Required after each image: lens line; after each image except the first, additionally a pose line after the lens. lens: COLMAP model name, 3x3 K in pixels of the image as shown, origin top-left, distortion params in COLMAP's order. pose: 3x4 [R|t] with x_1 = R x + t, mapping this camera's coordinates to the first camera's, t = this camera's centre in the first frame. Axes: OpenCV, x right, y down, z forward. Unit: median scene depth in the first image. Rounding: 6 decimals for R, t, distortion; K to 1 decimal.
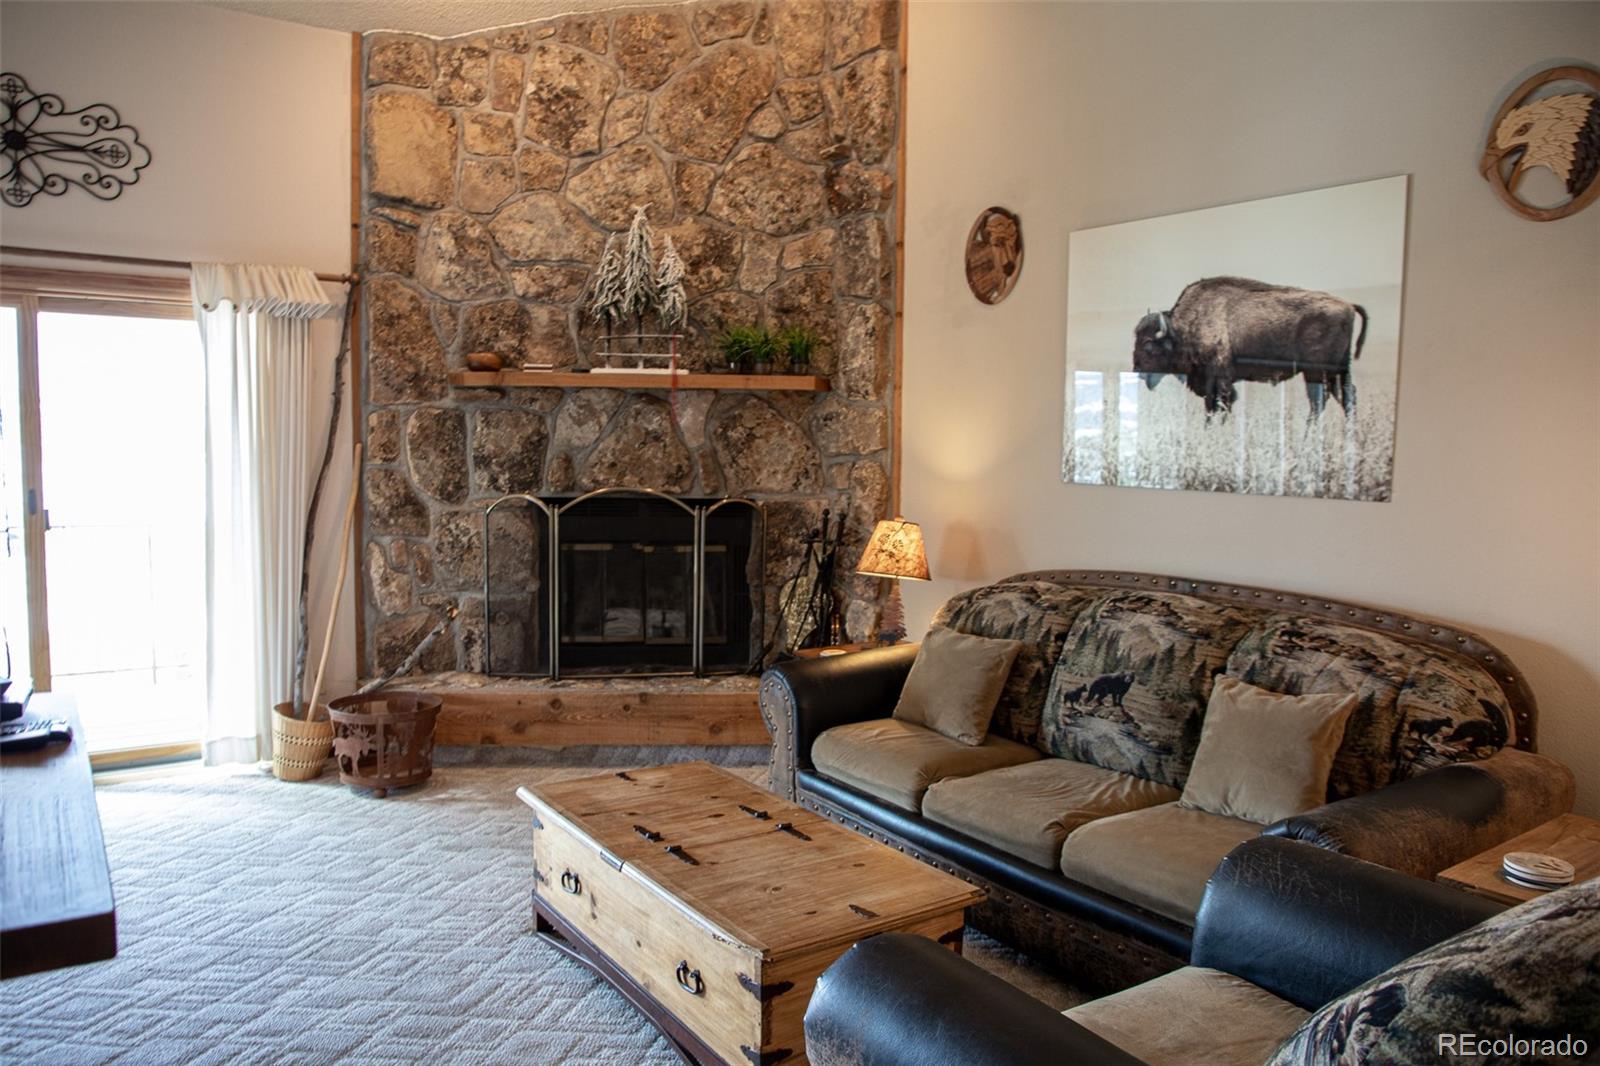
lens RADIAL K [[1099.2, 0, 780.9], [0, 1099.2, 538.4], [0, 0, 1]] dist [-0.075210, 0.040374]
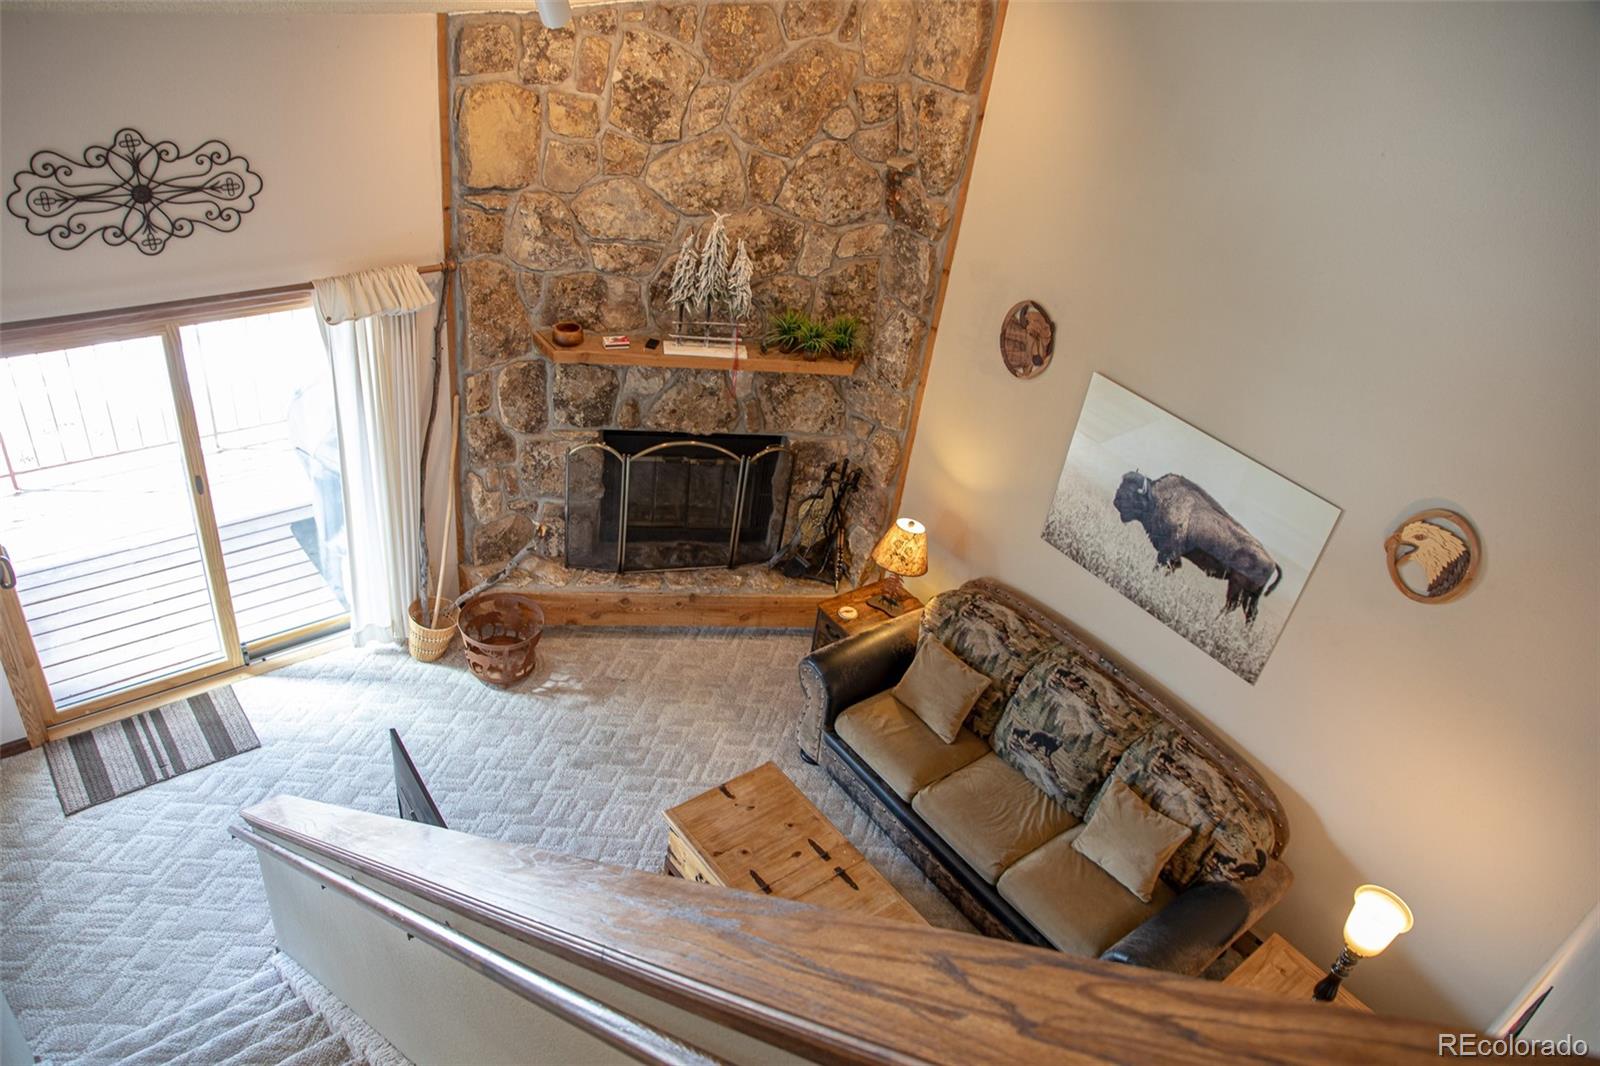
lens RADIAL K [[1080.3, 0, 790.4], [0, 1080.3, 529.6], [0, 0, 1]] dist [-0.079175, 0.039792]
pose [[0.989918, 0.055247, 0.130422, -0.176904], [-0.112285, 0.867365, 0.484839, -0.546094], [-0.086338, -0.494596, 0.864824, -0.077678]]
